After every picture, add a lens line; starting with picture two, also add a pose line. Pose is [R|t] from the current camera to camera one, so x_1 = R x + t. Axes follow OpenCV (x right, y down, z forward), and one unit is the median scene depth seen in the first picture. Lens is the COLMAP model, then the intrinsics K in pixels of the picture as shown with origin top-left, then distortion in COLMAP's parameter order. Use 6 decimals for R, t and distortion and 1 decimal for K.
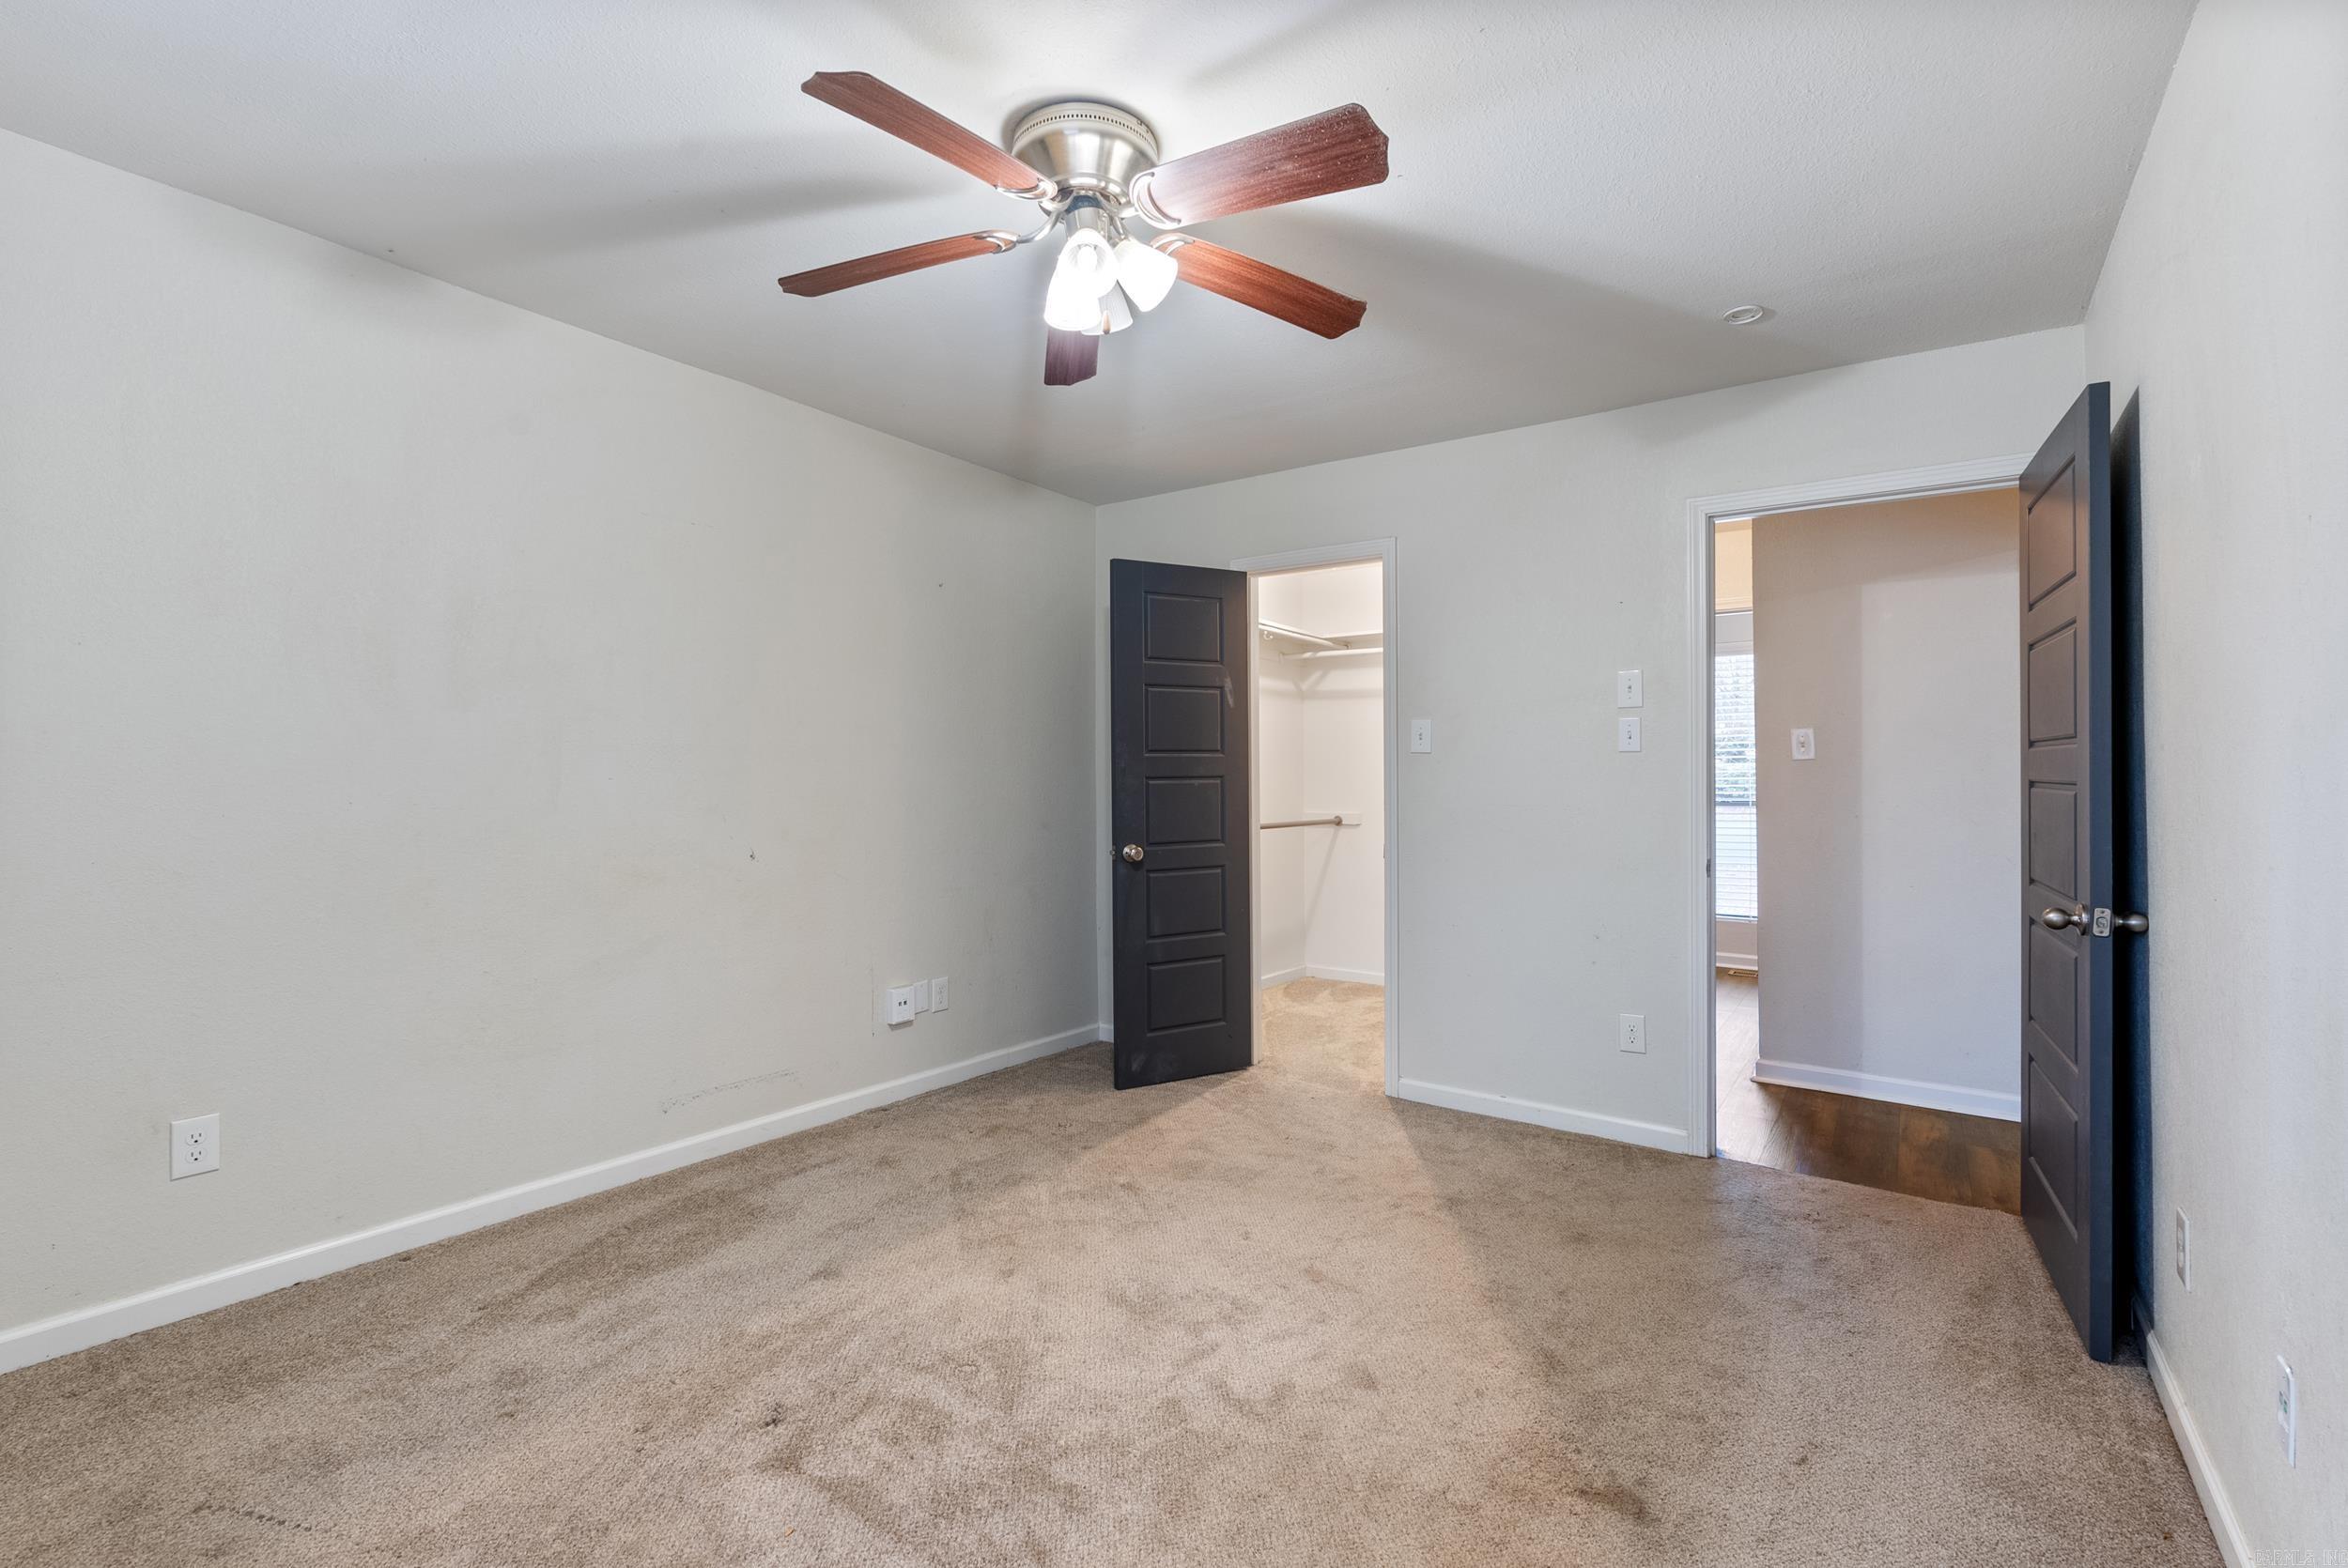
lens RADIAL K [[1050.3, 0, 1174.0], [0, 1050.3, 784.0], [0, 0, 1]] dist [-0.002313, -0.000635]
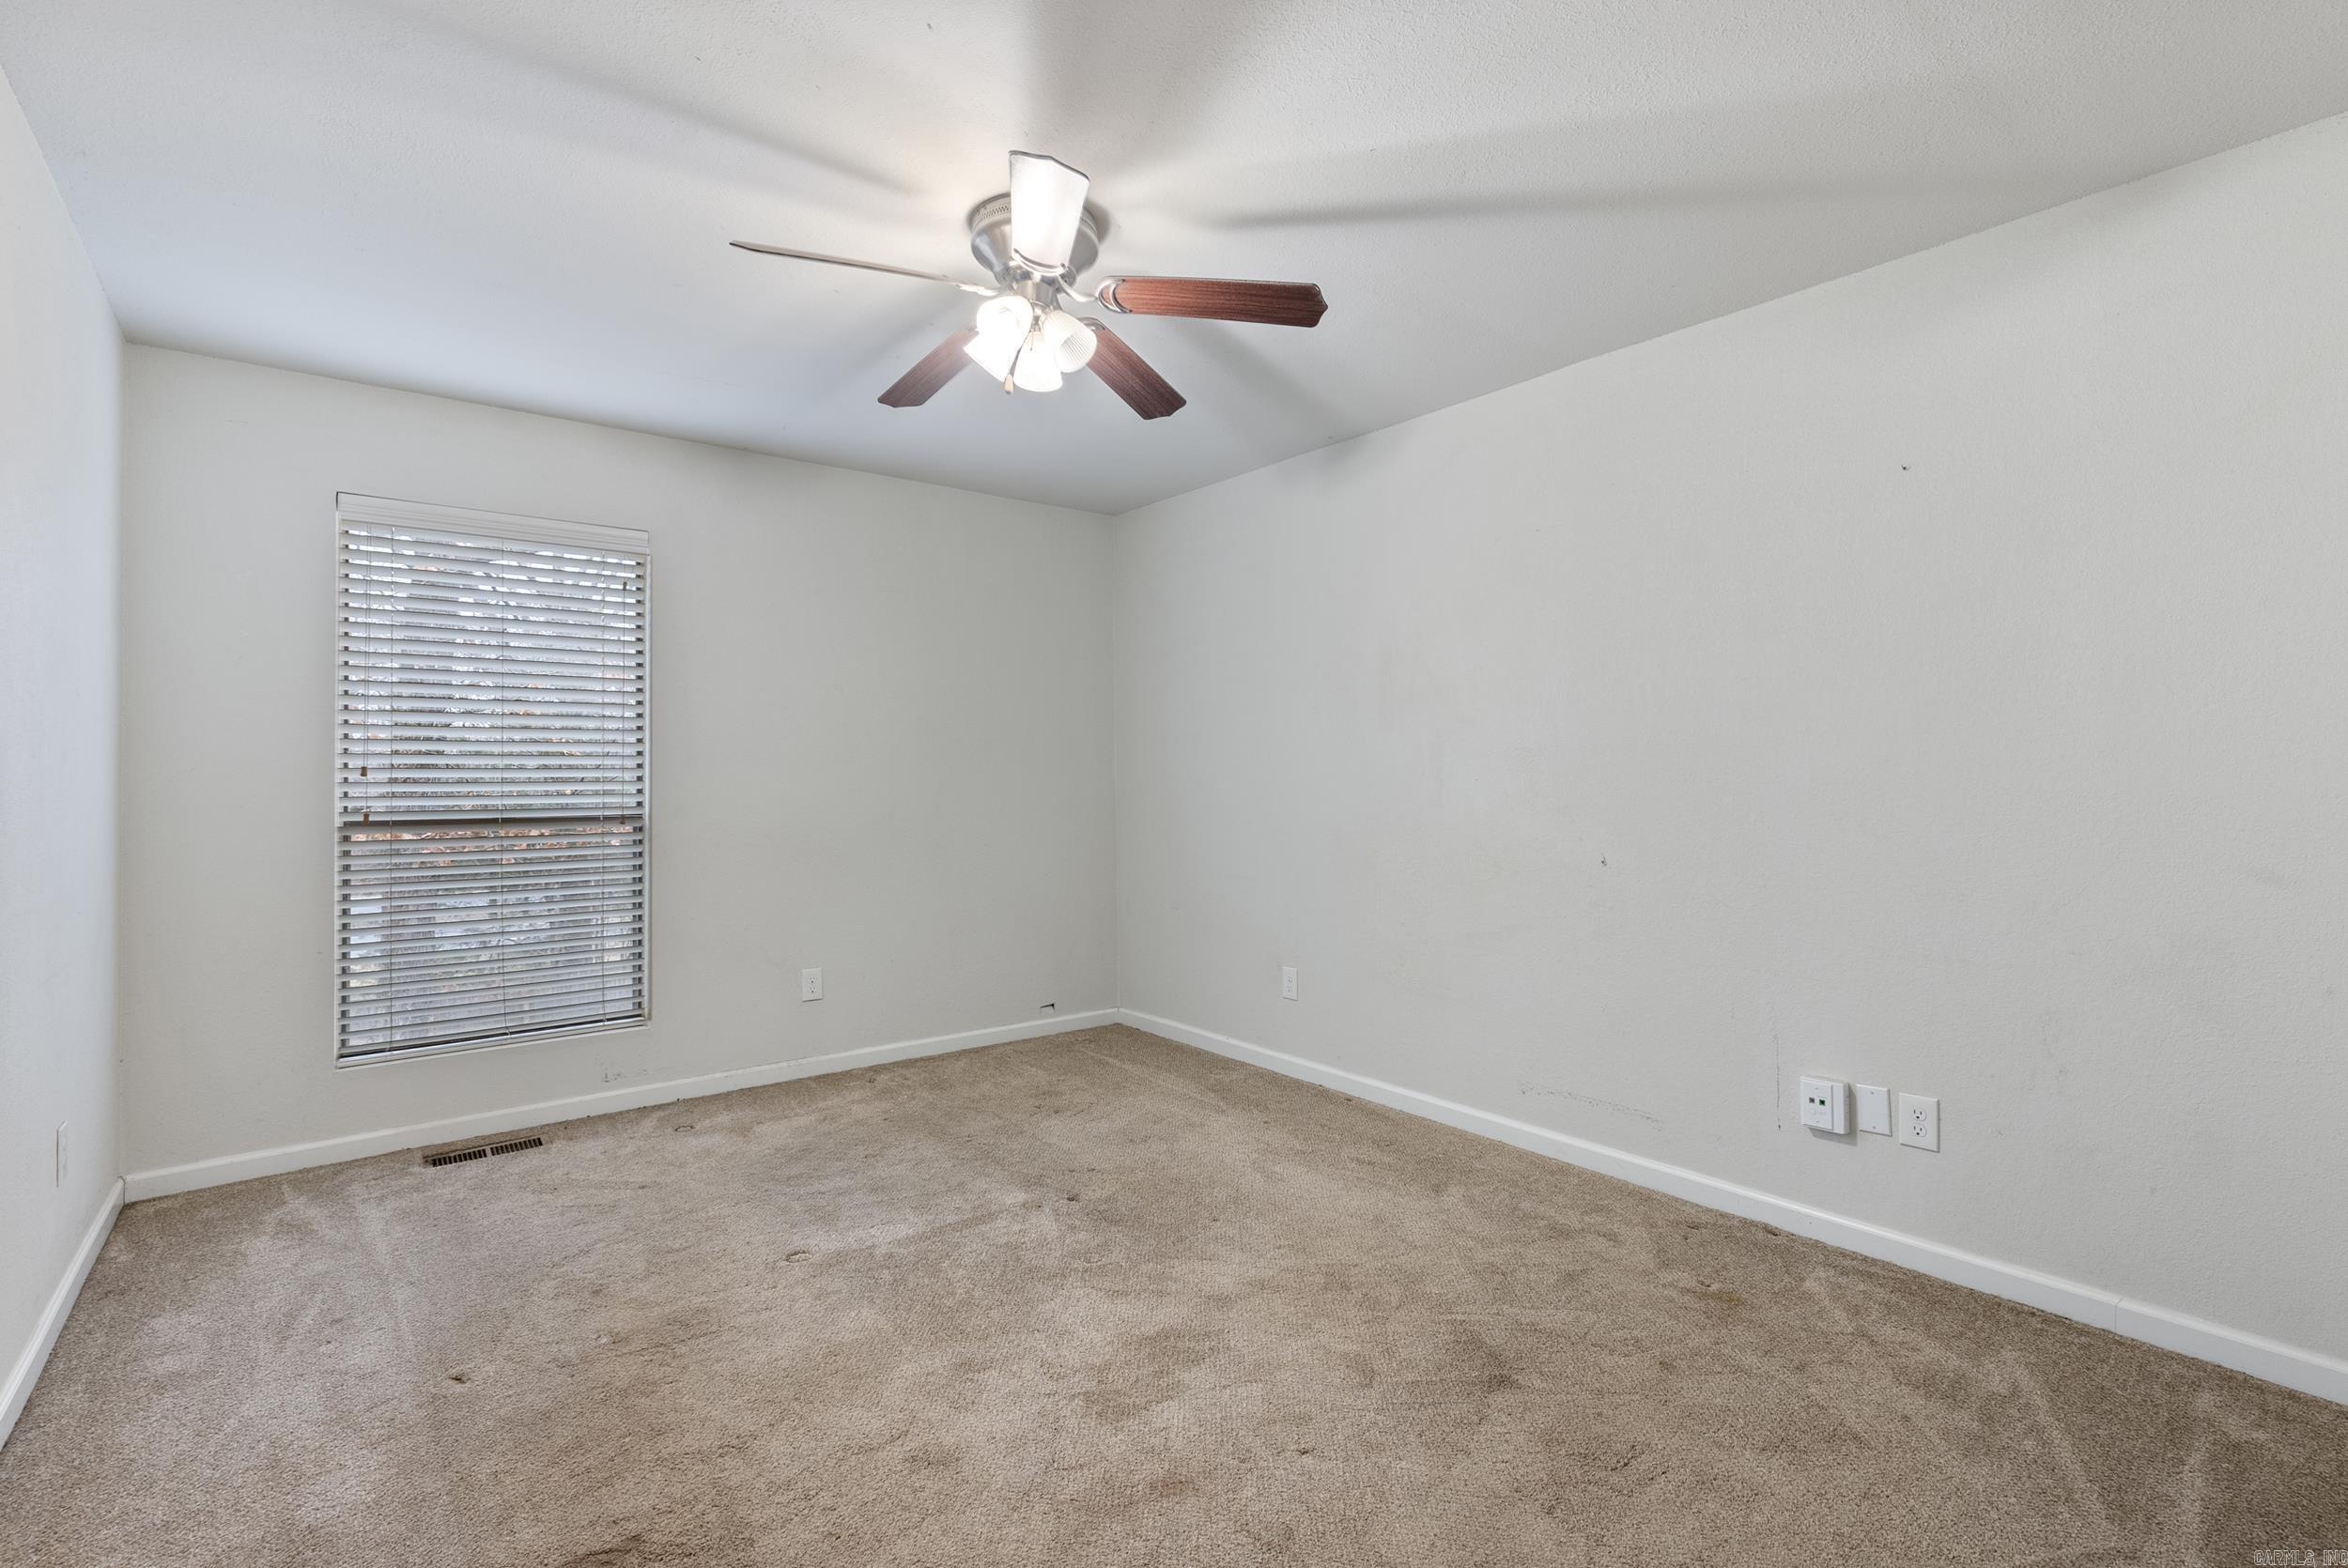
lens RADIAL K [[1050.3, 0, 1174.0], [0, 1050.3, 784.0], [0, 0, 1]] dist [-0.002313, -0.000635]
pose [[-0.264776, 0.007432, -0.964281, 0.662520], [-0.000325, 0.999970, 0.007797, -0.013927], [0.964310, 0.002378, -0.264765, 0.959167]]
